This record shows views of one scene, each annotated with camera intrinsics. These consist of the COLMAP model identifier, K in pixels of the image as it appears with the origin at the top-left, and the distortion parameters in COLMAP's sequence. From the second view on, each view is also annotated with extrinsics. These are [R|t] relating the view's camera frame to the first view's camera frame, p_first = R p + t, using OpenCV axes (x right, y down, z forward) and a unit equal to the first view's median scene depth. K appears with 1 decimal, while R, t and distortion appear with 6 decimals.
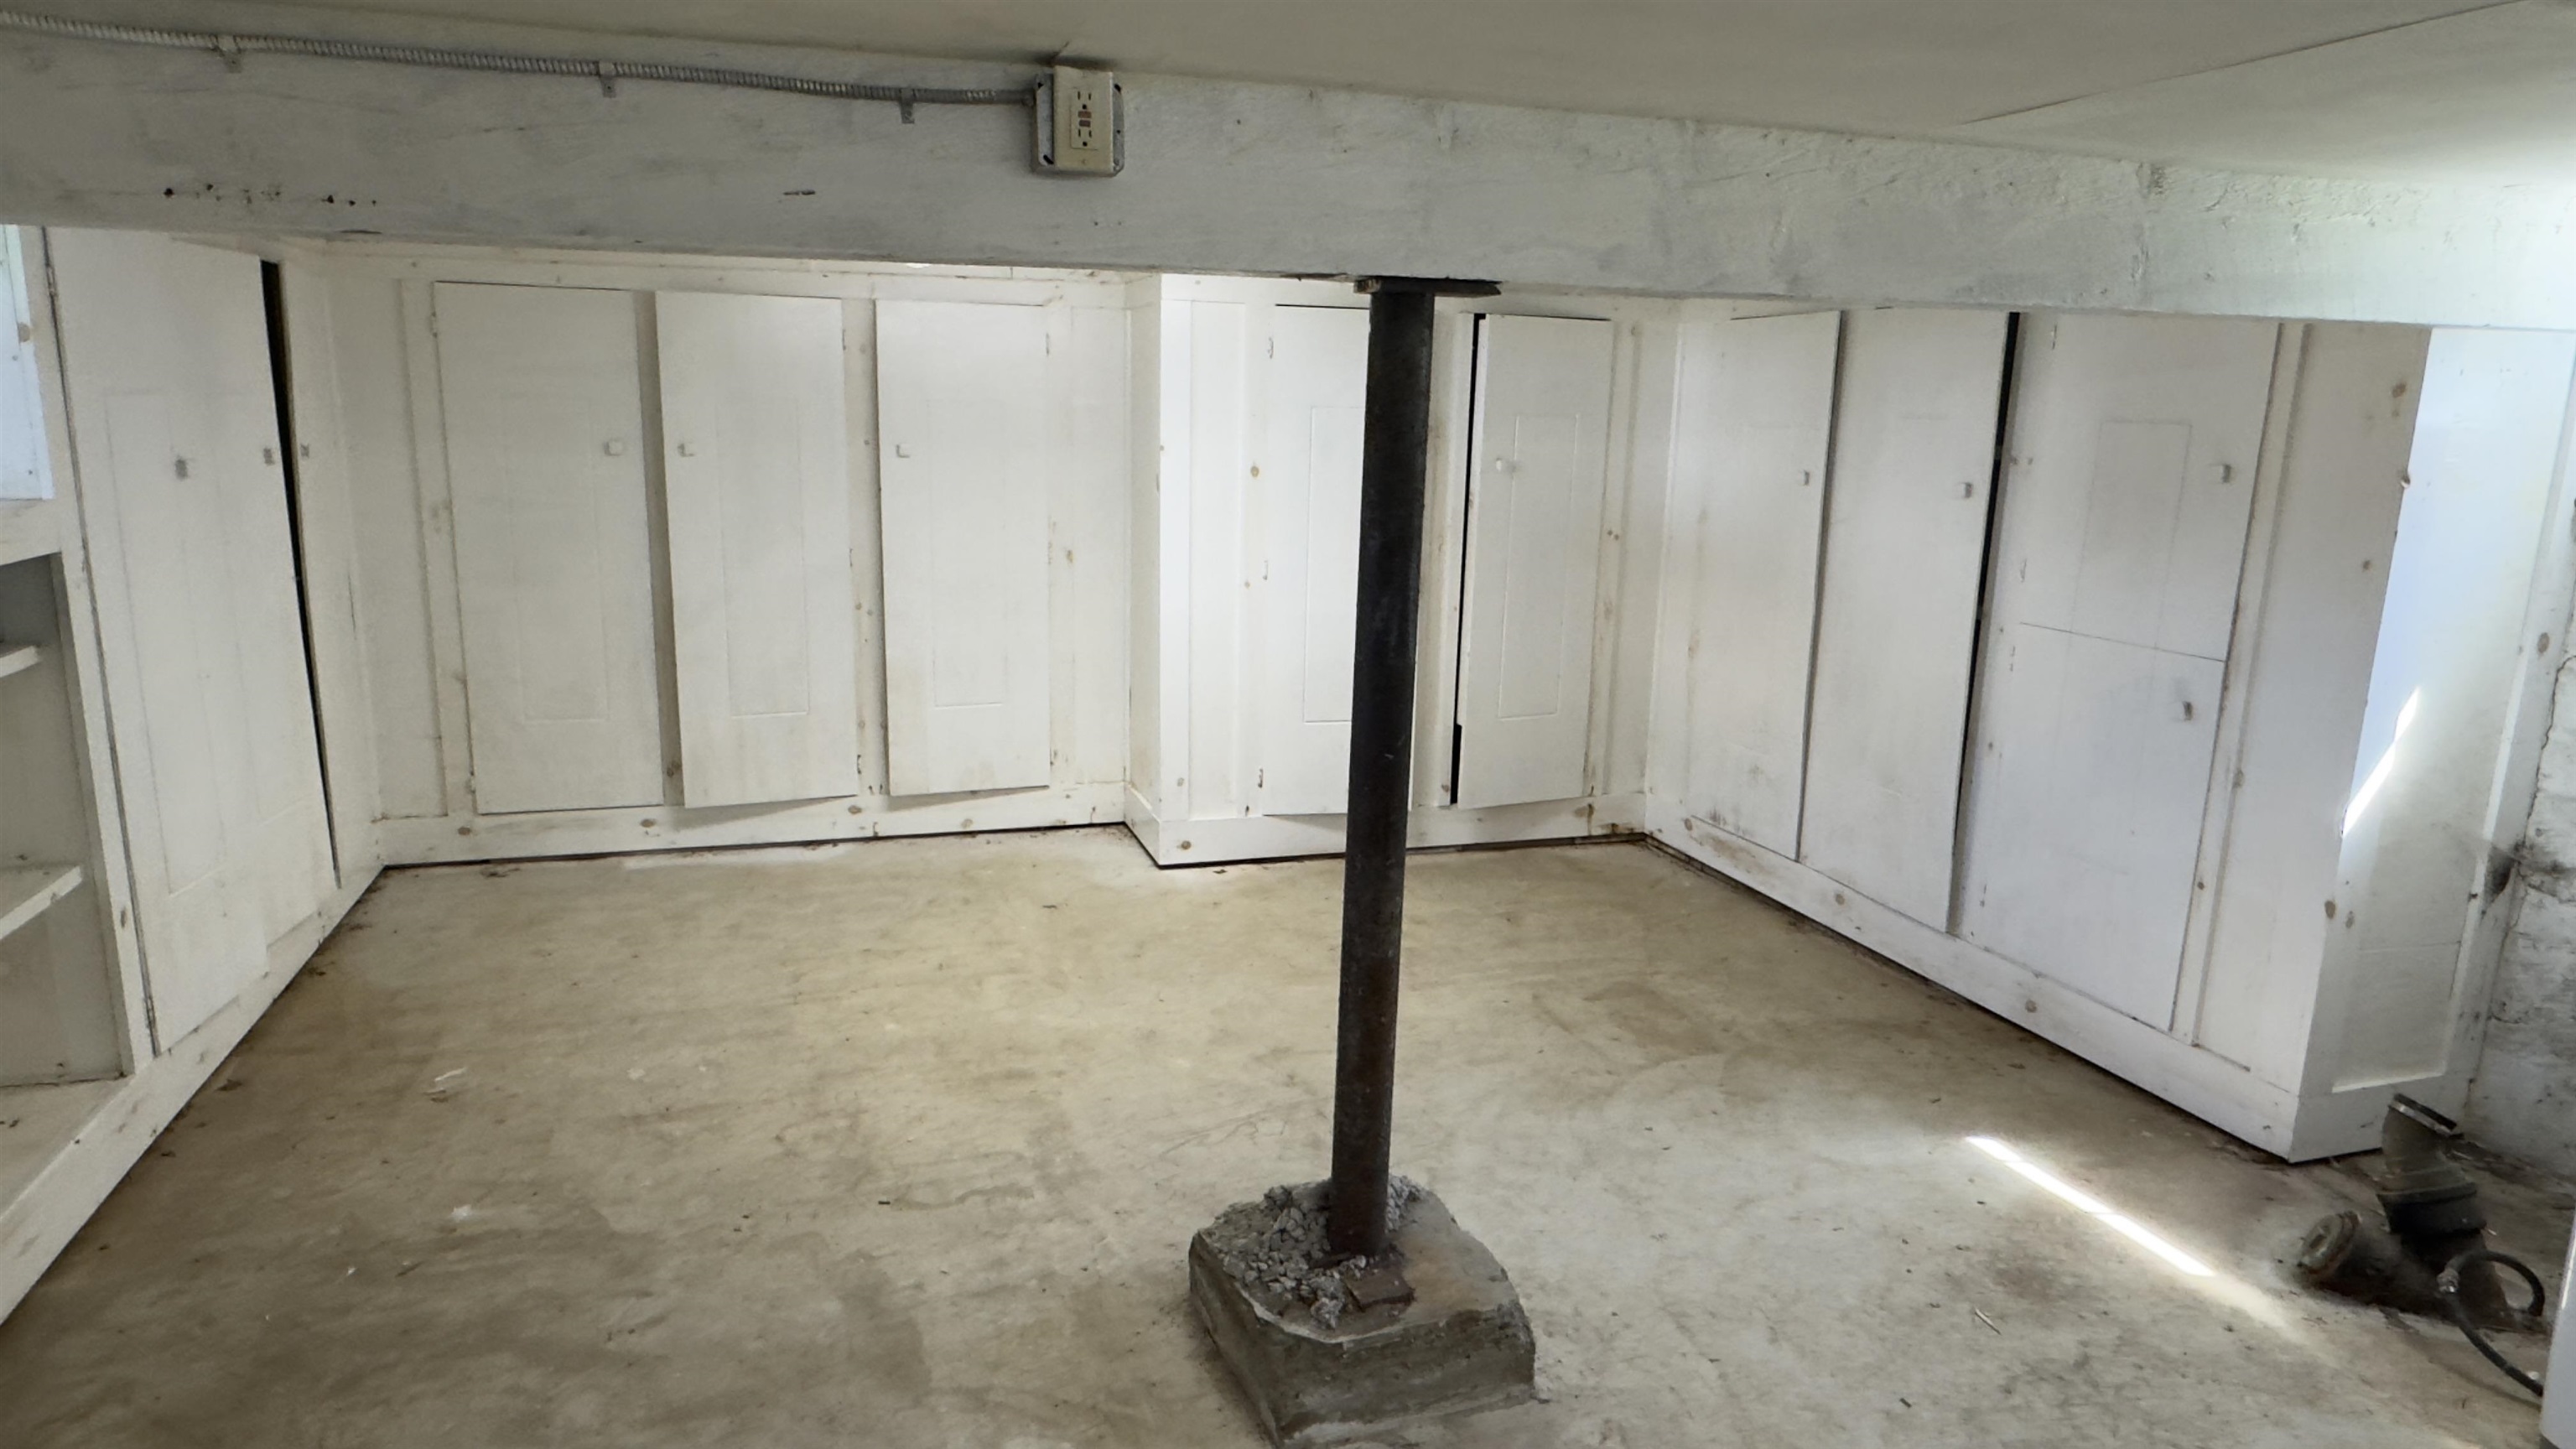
lens RADIAL K [[1541.6, 0, 1282.6], [0, 1541.6, 724.9], [0, 0, 1]] dist [-0.002042, 0.000884]
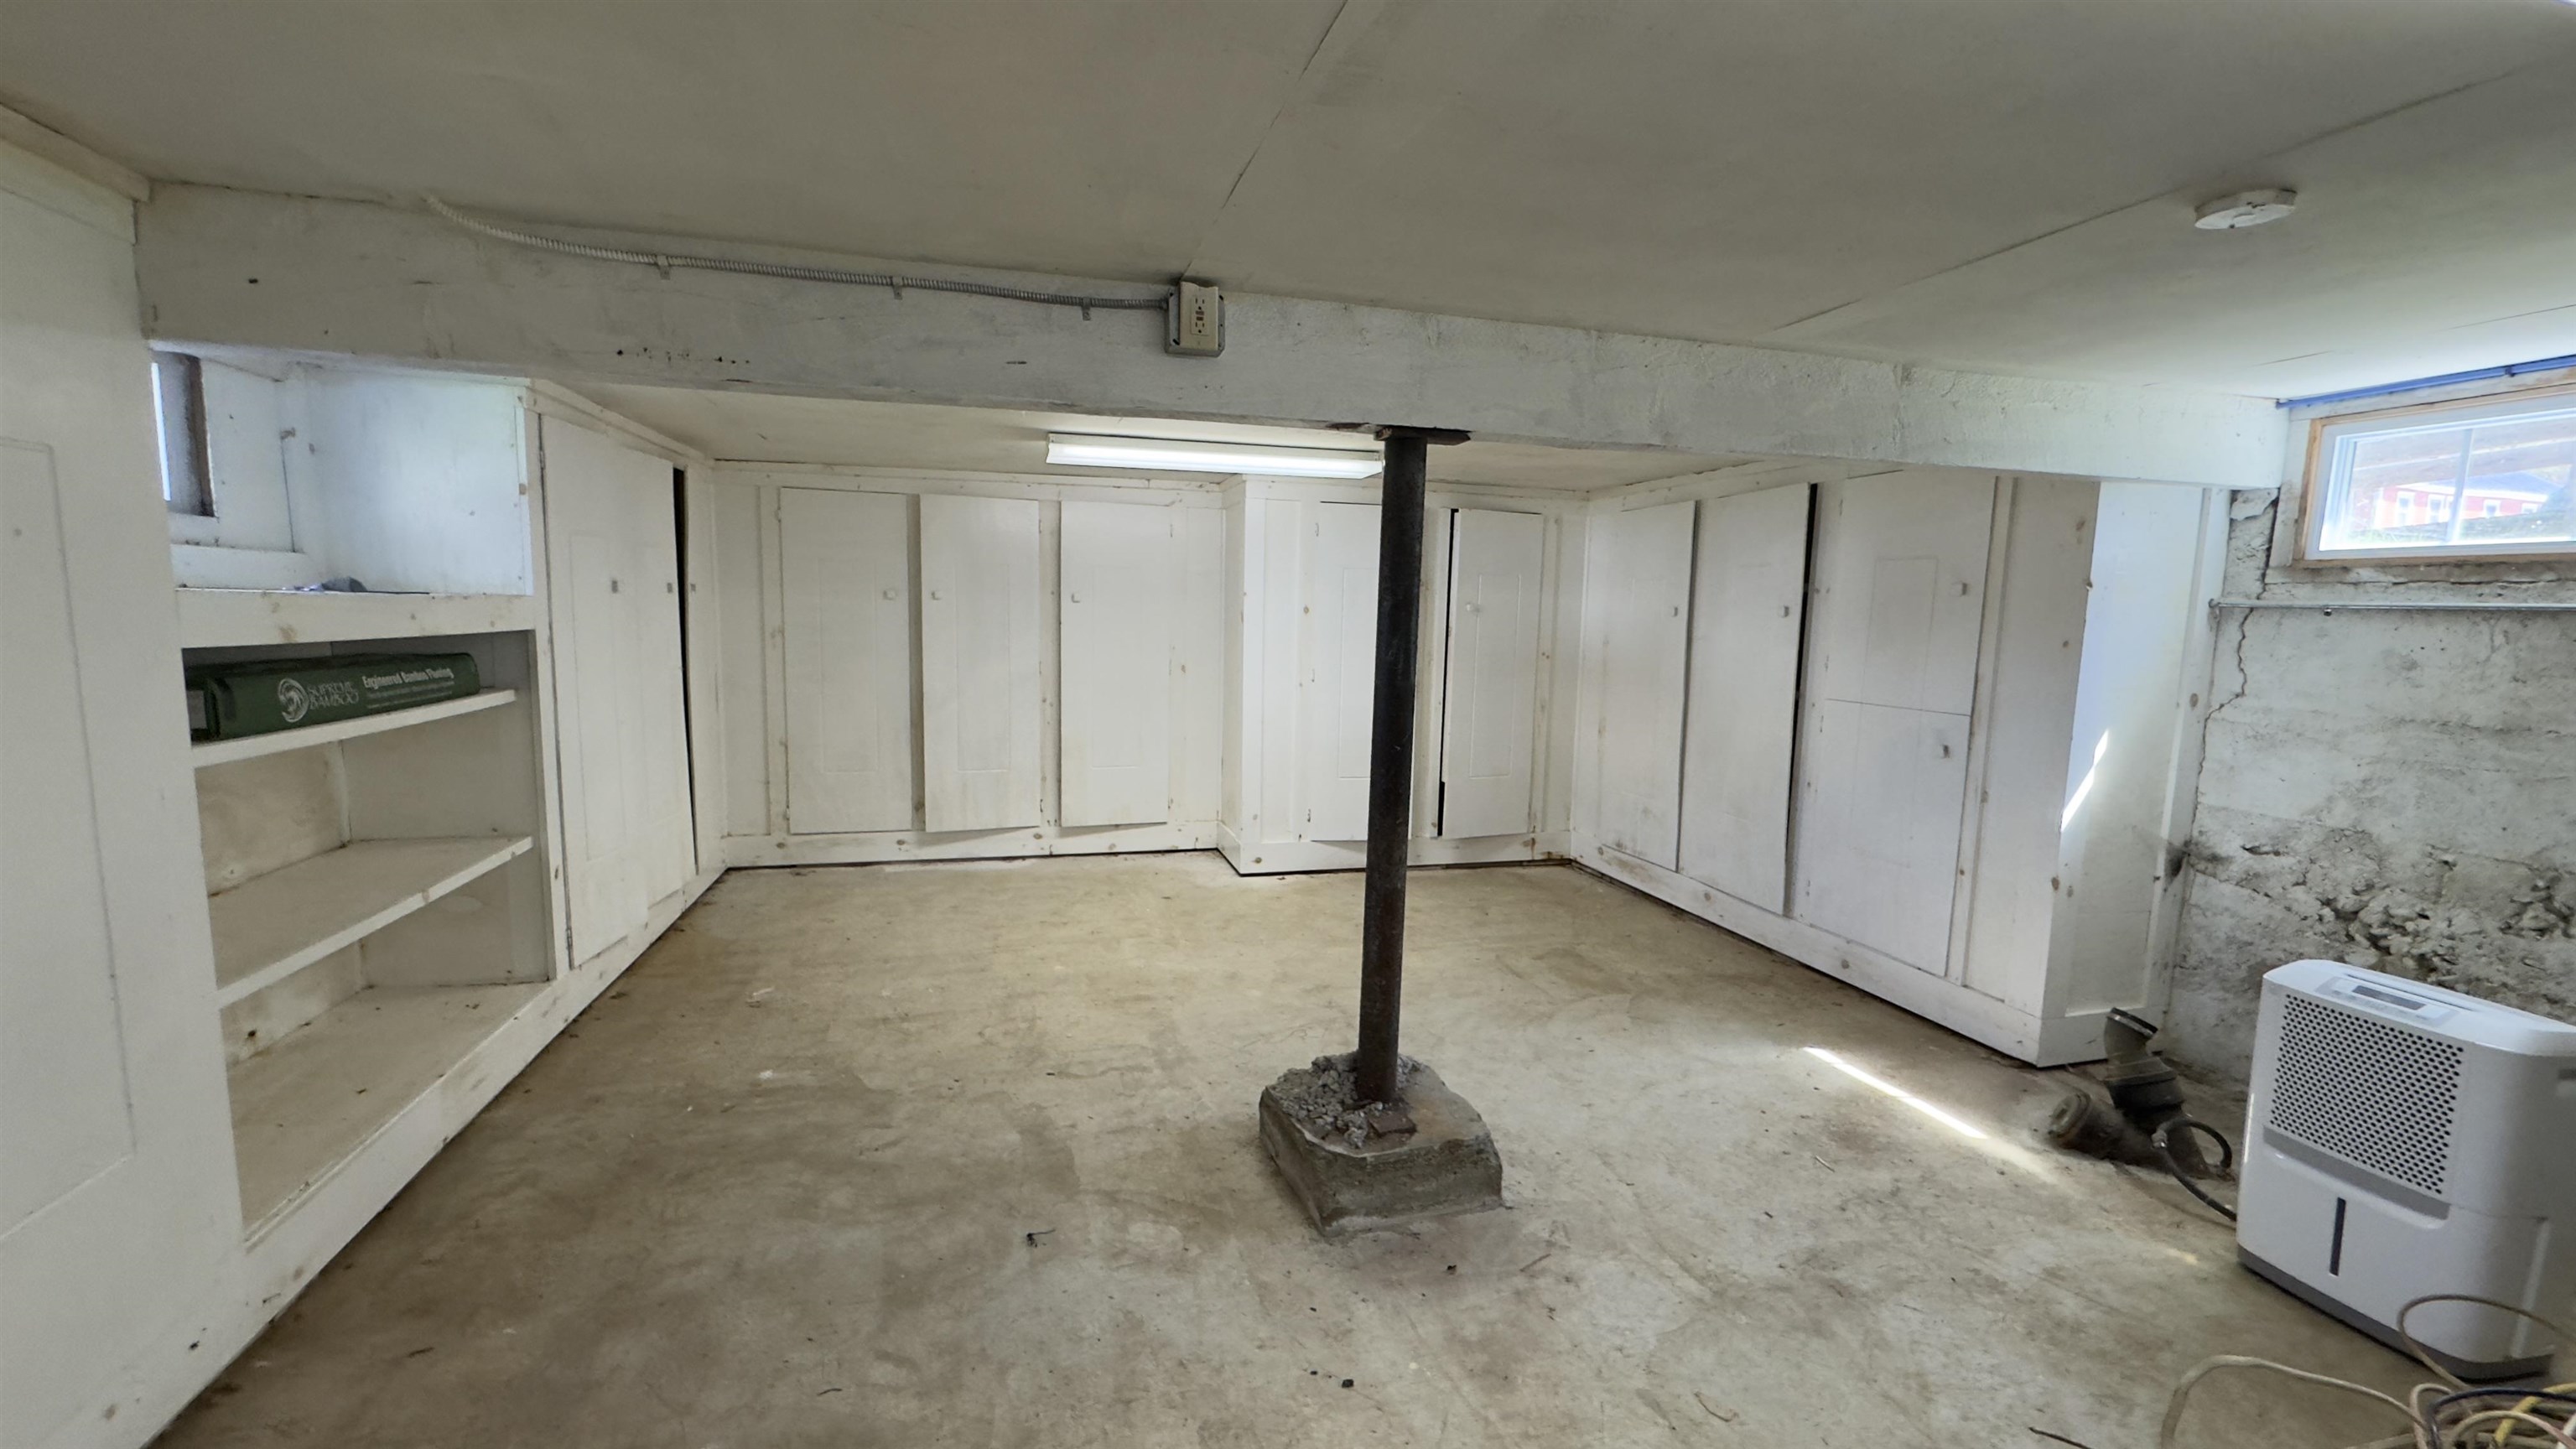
lens RADIAL K [[1028.5, 0, 1285.9], [0, 1028.5, 724.3], [0, 0, 1]] dist [-0.001425, -0.000192]
pose [[0.999347, 0.003345, -0.035984, -0.001943], [-0.006766, 0.995418, -0.095382, 0.065504], [0.035500, 0.095564, 0.994790, 0.008152]]
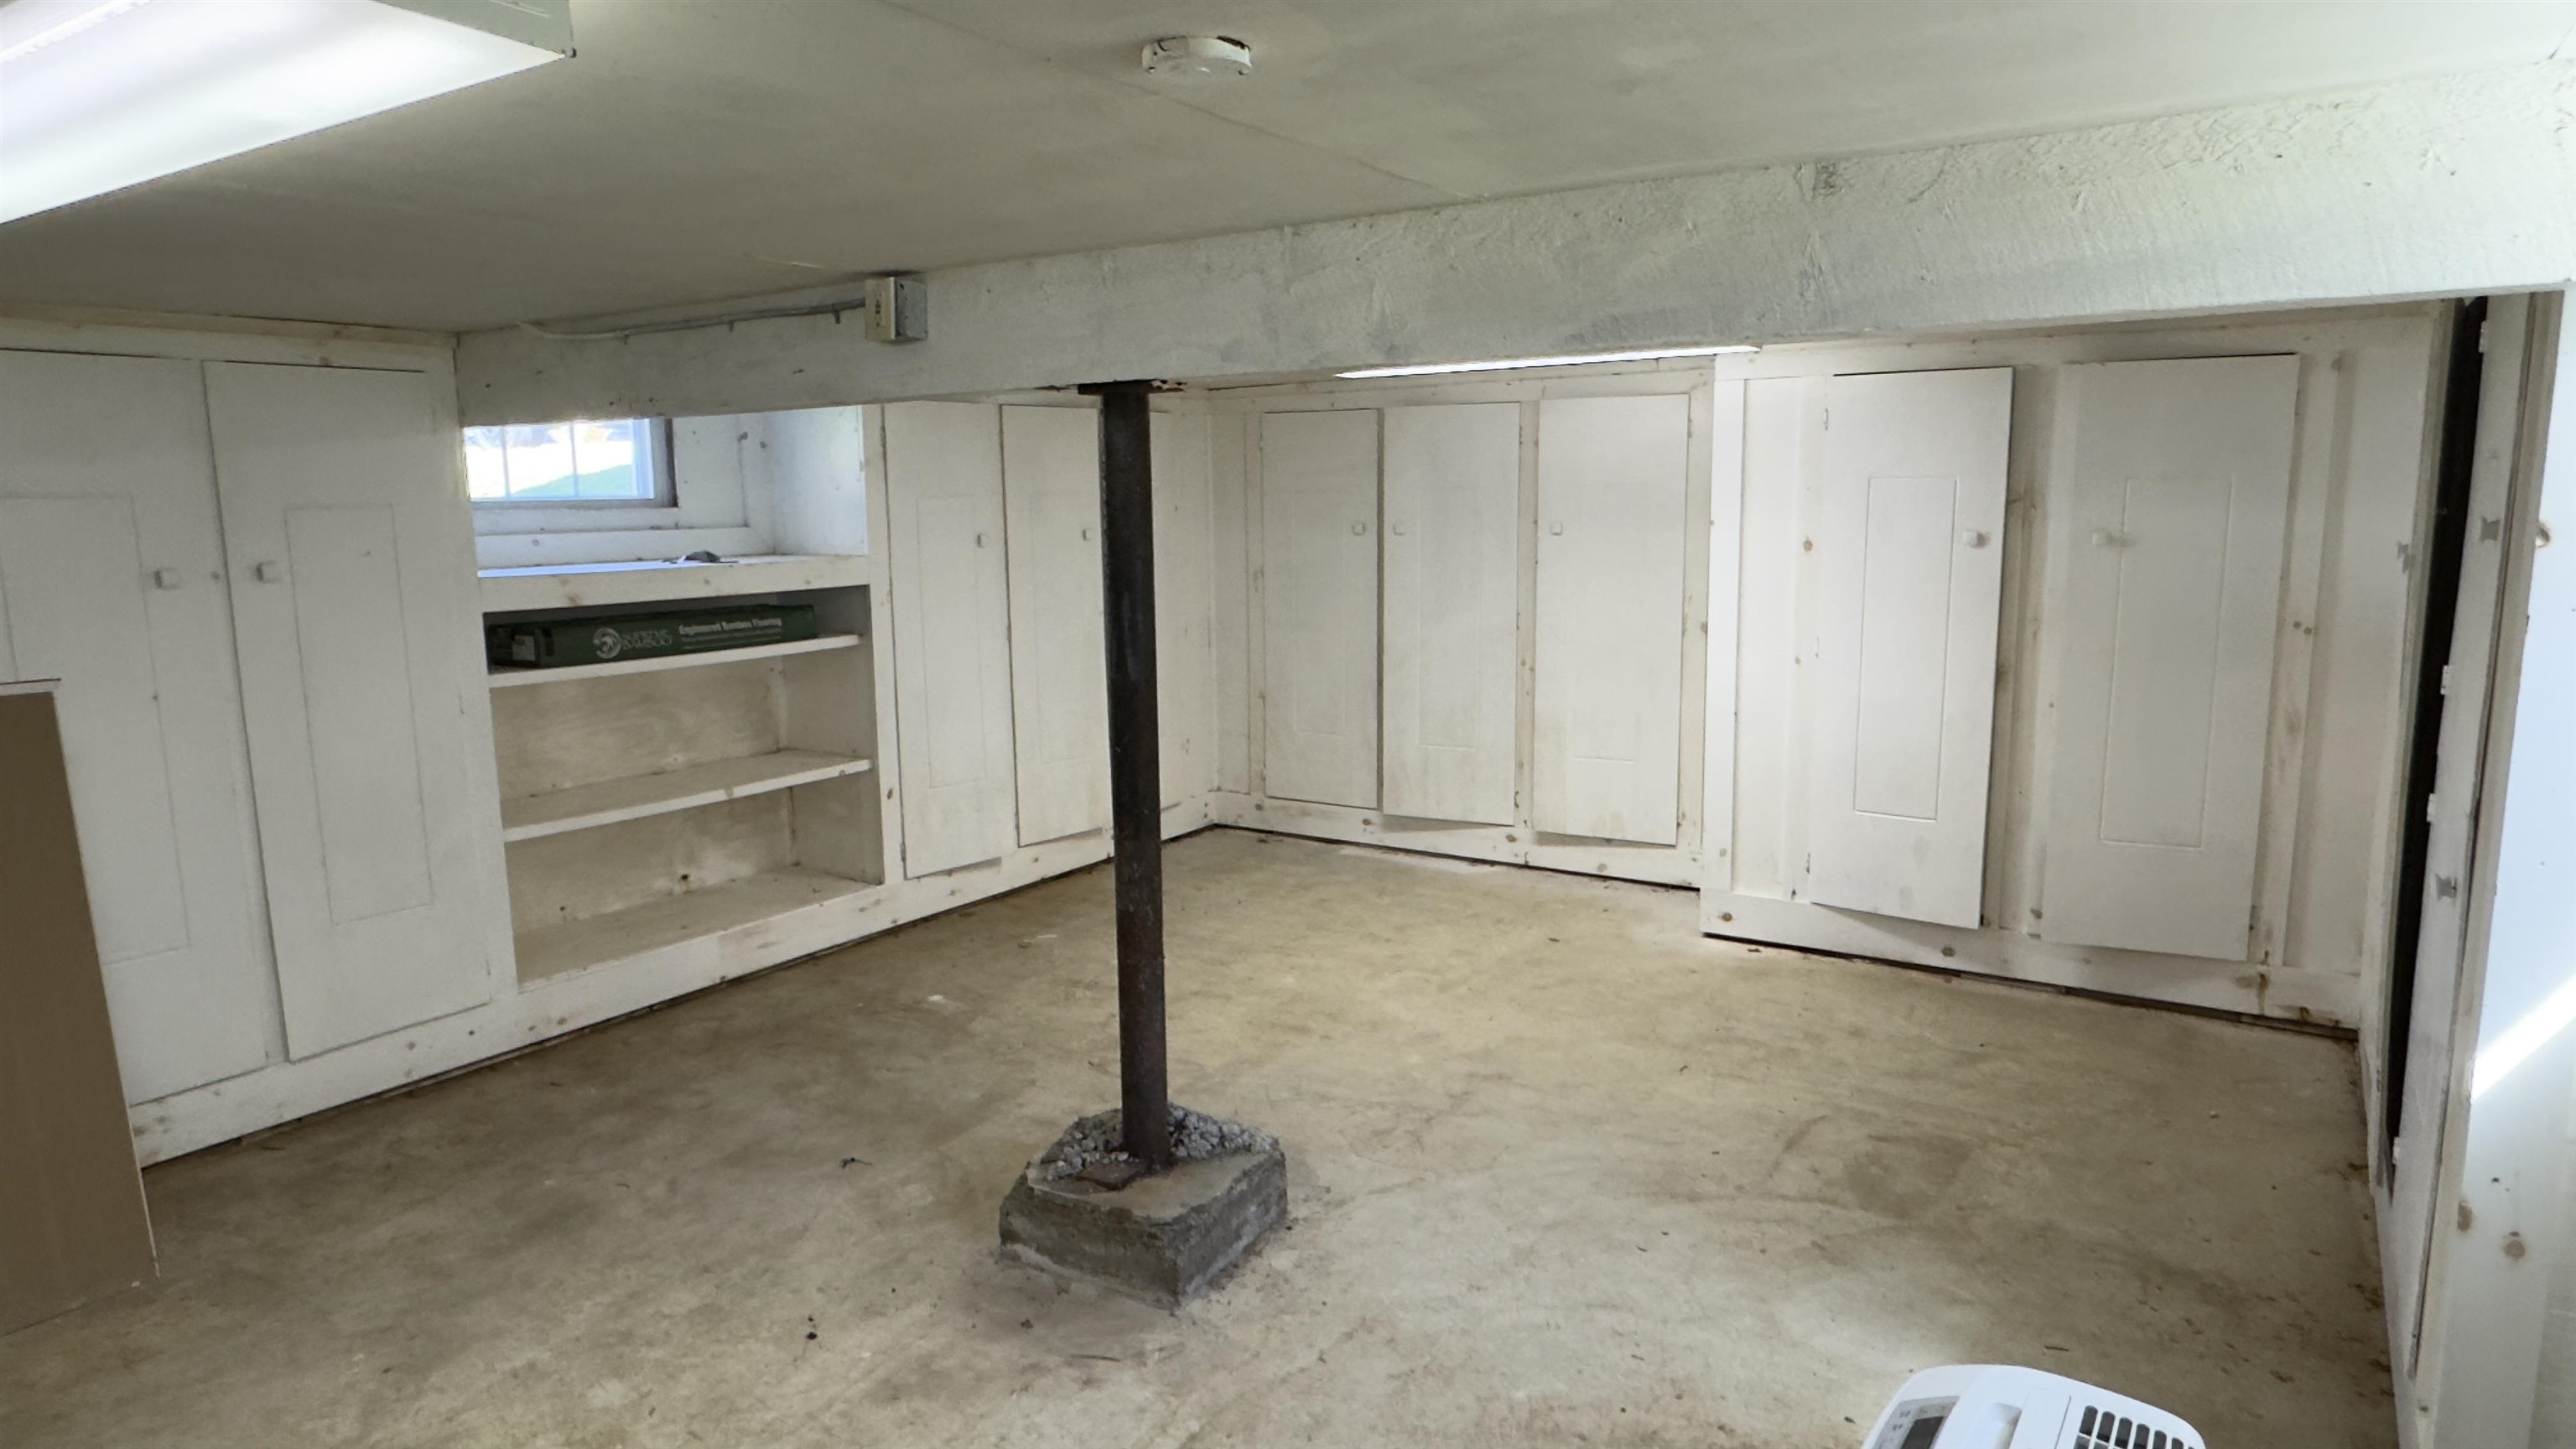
lens RADIAL K [[1543.4, 0, 1275.3], [0, 1543.4, 731.6], [0, 0, 1]] dist [-0.000834, 0.001449]
pose [[0.626915, 0.089938, -0.773879, 0.809995], [-0.132656, 0.991132, 0.007722, -0.015853], [0.767711, 0.097819, 0.633287, 0.201072]]
